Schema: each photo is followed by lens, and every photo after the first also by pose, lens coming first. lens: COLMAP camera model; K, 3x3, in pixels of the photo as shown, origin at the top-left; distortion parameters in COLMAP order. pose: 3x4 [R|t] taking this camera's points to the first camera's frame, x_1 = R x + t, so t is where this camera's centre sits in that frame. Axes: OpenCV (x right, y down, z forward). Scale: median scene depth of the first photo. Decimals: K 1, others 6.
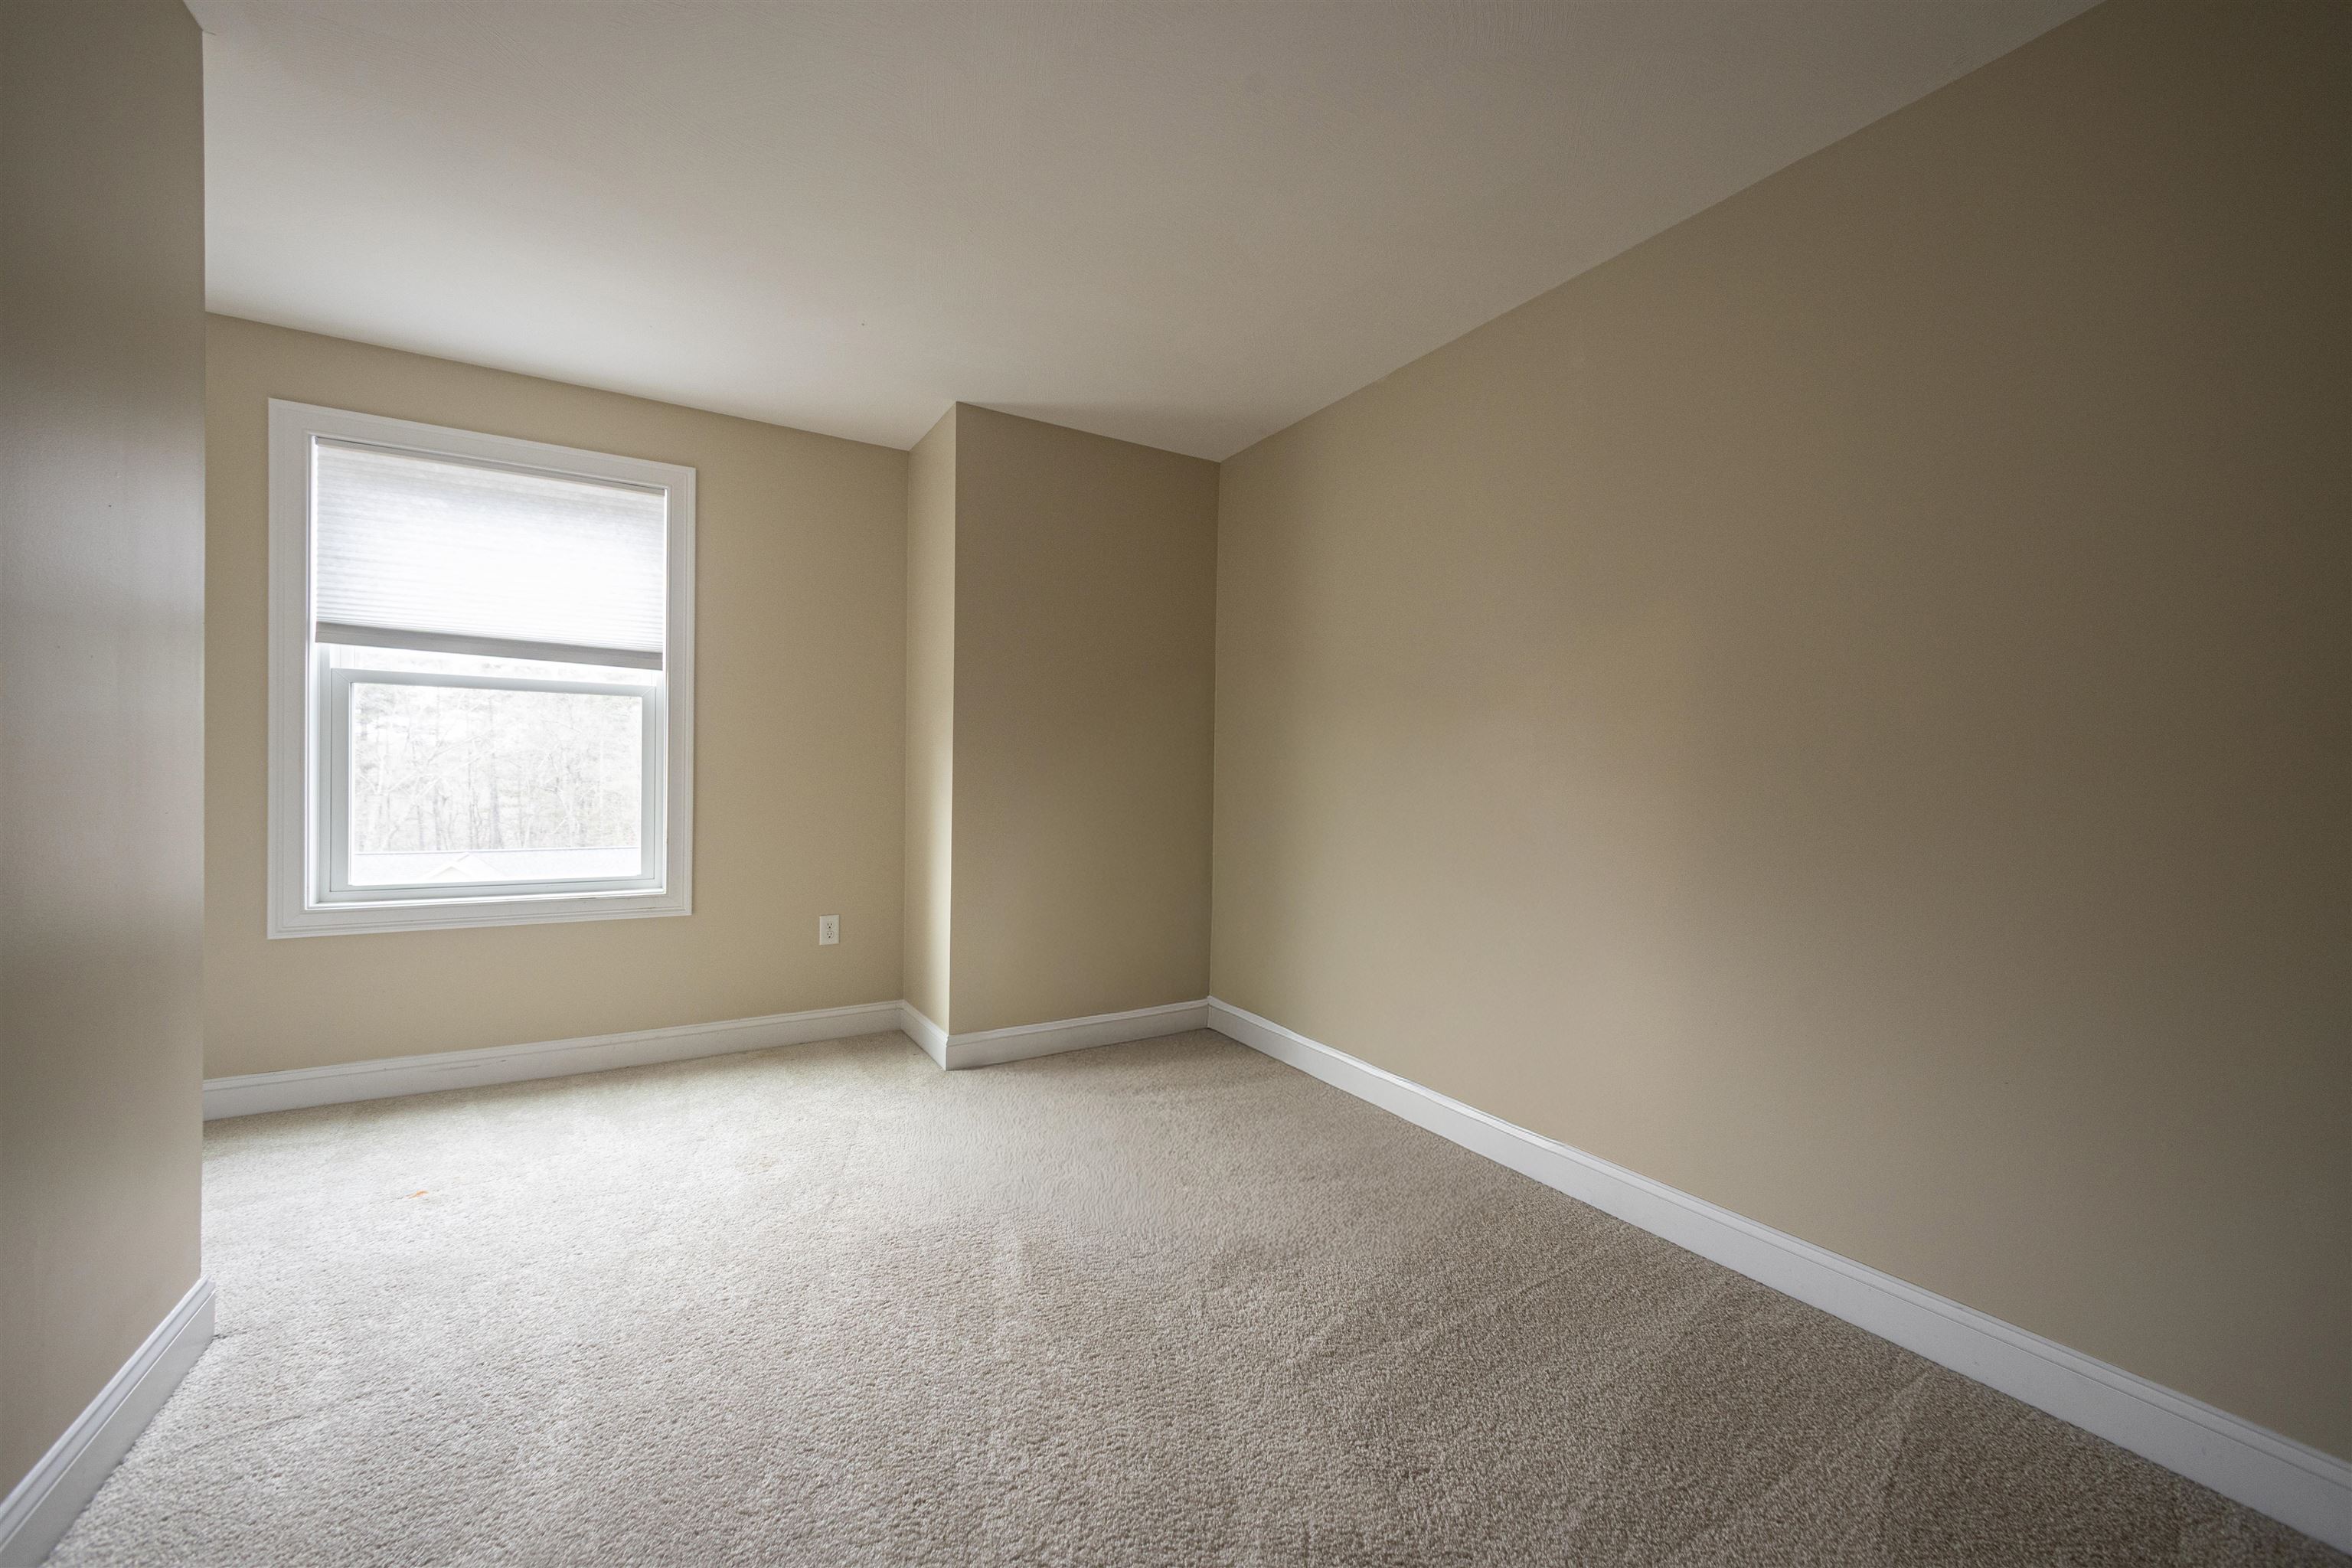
lens RADIAL K [[886.6, 0, 1169.0], [0, 886.6, 777.1], [0, 0, 1]] dist [-0.001048, -0.000094]
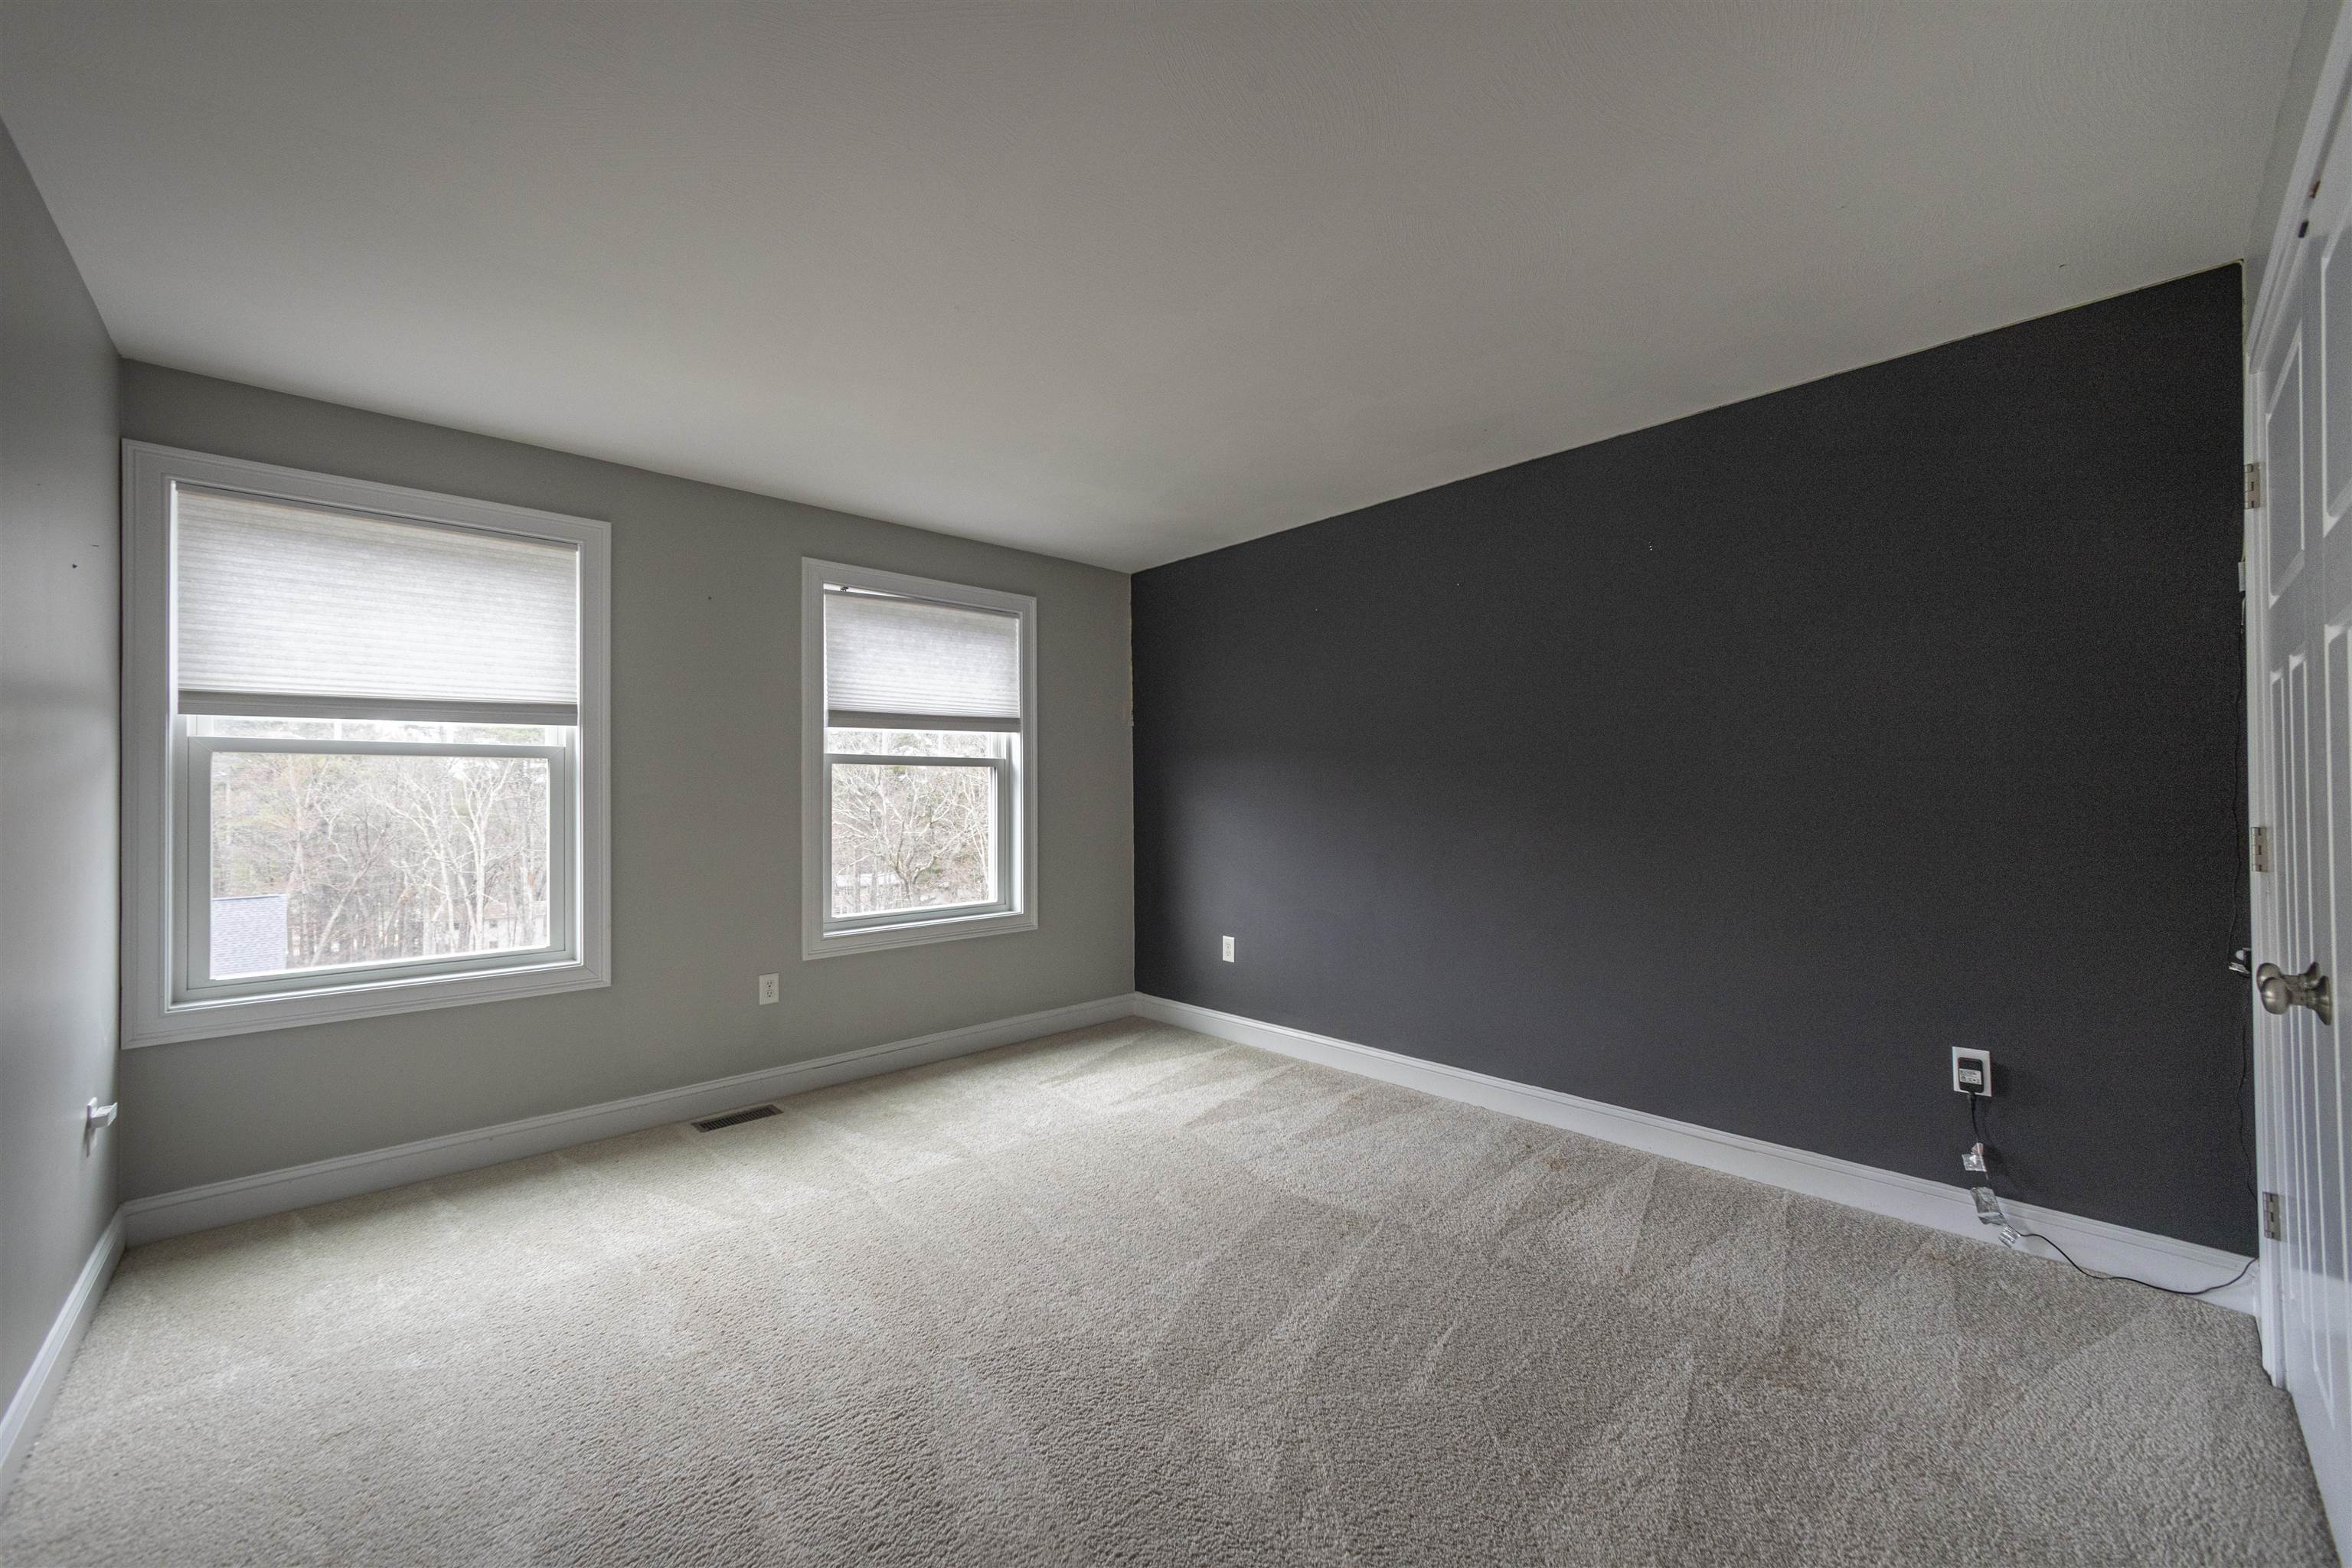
lens RADIAL K [[901.5, 0, 1182.5], [0, 901.5, 783.8], [0, 0, 1]] dist [0.003428, 0.000122]
pose [[0.975254, -0.034249, 0.218417, -0.168643], [0.042821, 0.998482, -0.034635, -0.001340], [-0.216899, 0.043130, 0.975241, -0.105014]]
